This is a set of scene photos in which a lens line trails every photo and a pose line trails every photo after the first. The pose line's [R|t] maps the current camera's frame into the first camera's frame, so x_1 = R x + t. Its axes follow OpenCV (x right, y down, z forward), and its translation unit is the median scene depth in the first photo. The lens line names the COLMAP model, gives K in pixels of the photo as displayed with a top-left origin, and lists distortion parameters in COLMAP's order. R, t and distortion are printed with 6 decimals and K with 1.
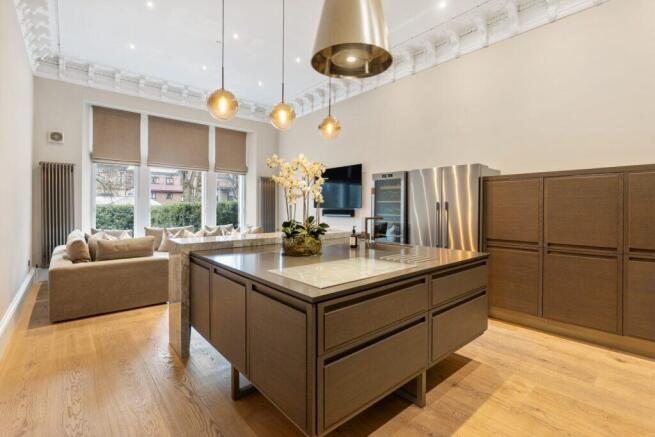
lens RADIAL K [[305.7, 0, 328.5], [0, 305.7, 212.8], [0, 0, 1]] dist [-0.020589, 0.000559]
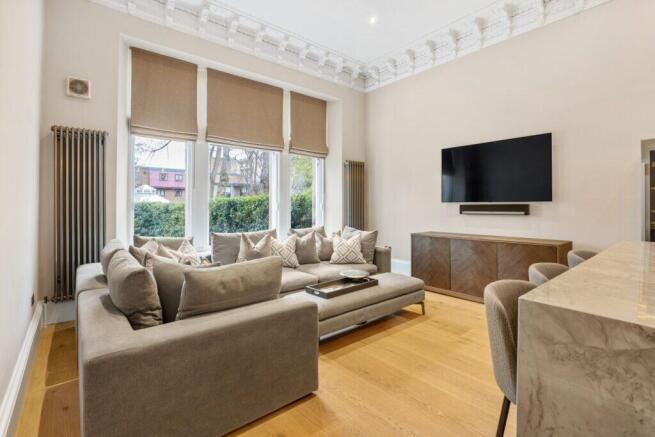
lens RADIAL K [[305.7, 0, 327.2], [0, 305.7, 206.9], [0, 0, 1]] dist [-0.020589, 0.000559]
pose [[0.999877, -0.002000, -0.015560, -0.343776], [0.001834, 0.999941, -0.010672, 0.001514], [0.015580, 0.010642, 0.999822, 0.349297]]
